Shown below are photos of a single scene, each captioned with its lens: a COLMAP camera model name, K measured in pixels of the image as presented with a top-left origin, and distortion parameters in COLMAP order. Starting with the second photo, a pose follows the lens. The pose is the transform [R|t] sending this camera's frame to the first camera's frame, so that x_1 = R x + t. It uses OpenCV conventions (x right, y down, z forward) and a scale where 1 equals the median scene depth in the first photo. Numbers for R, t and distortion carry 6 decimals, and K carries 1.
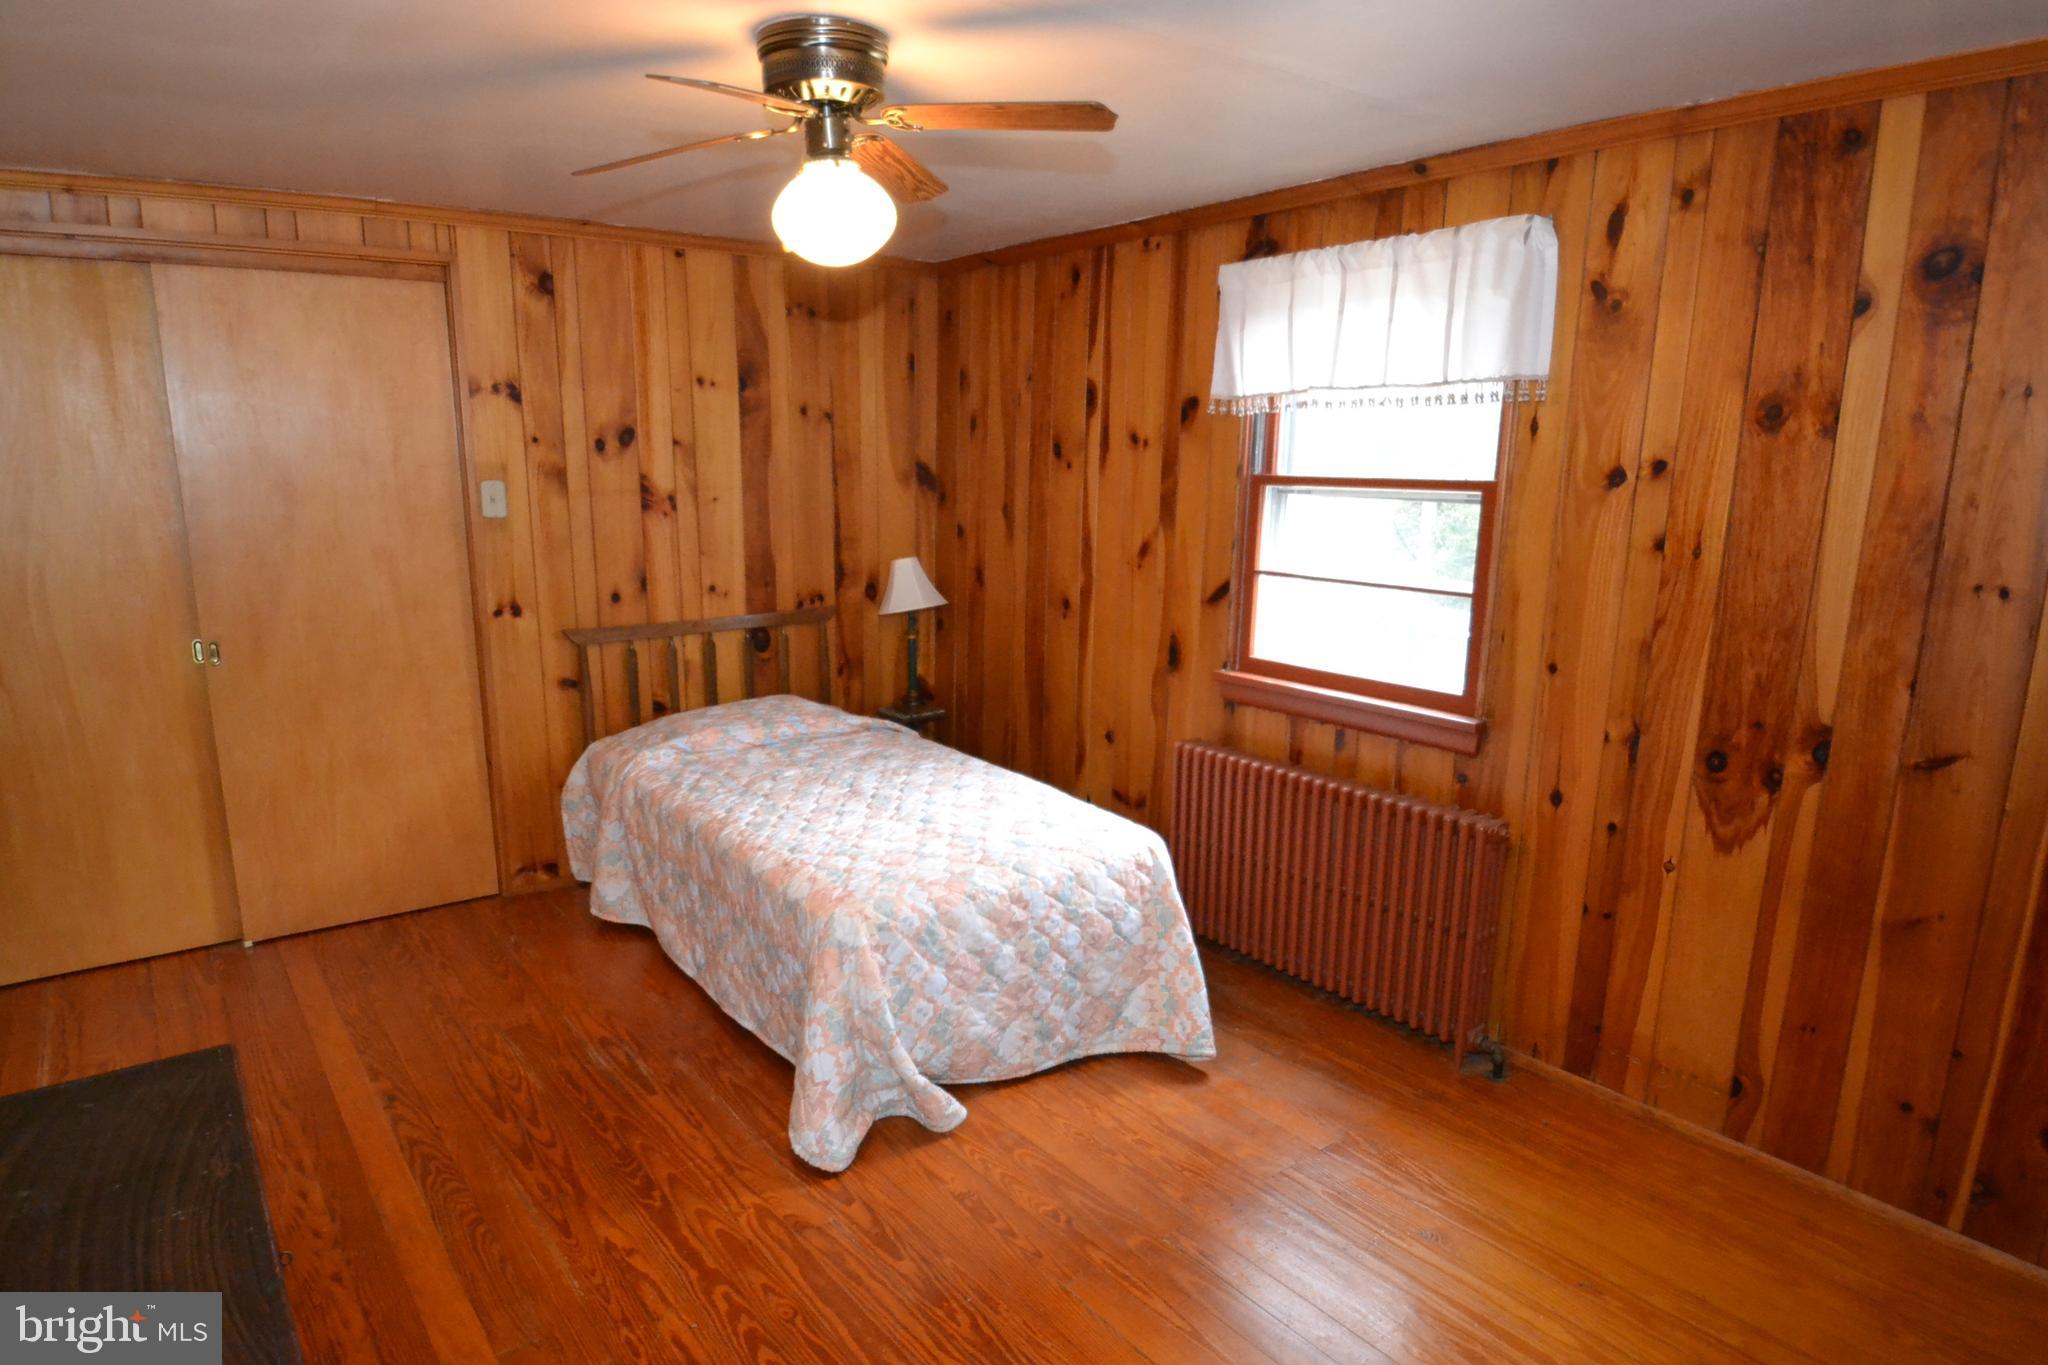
lens RADIAL K [[1225.9, 0, 1024.0], [0, 1225.9, 682.5], [0, 0, 1]] dist [0.005249, -0.024986]
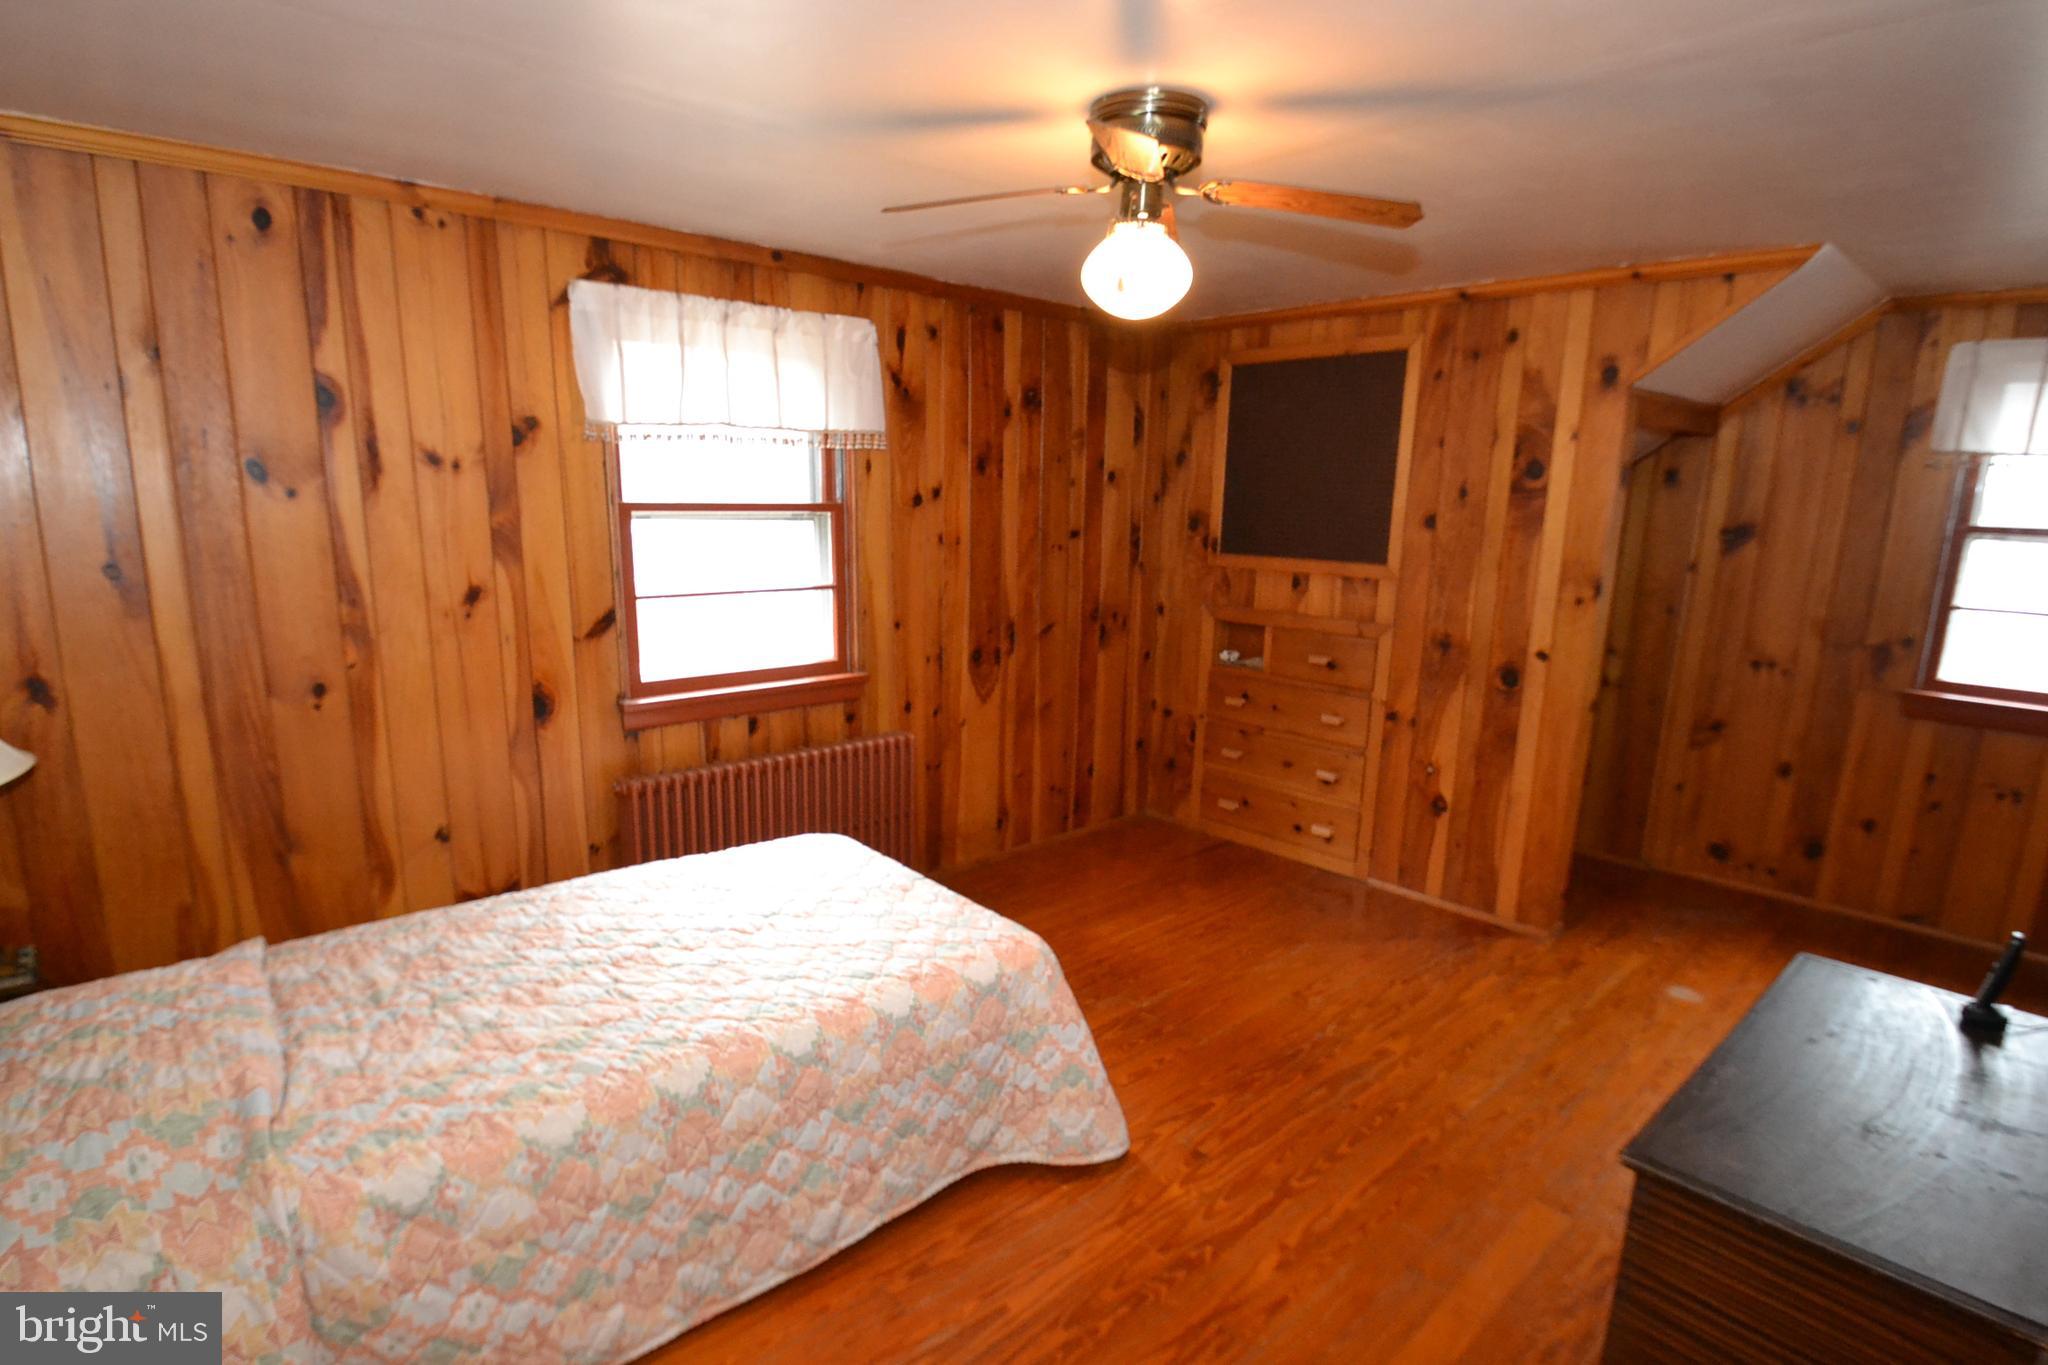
lens RADIAL K [[1012.2, 0, 1024.0], [0, 1012.2, 682.5], [0, 0, 1]] dist [-0.004535, -0.000398]
pose [[-0.084847, -0.191498, 0.977819, -0.766902], [0.167299, 0.964687, 0.203443, -0.159759], [-0.982248, 0.180850, -0.049813, 0.848173]]
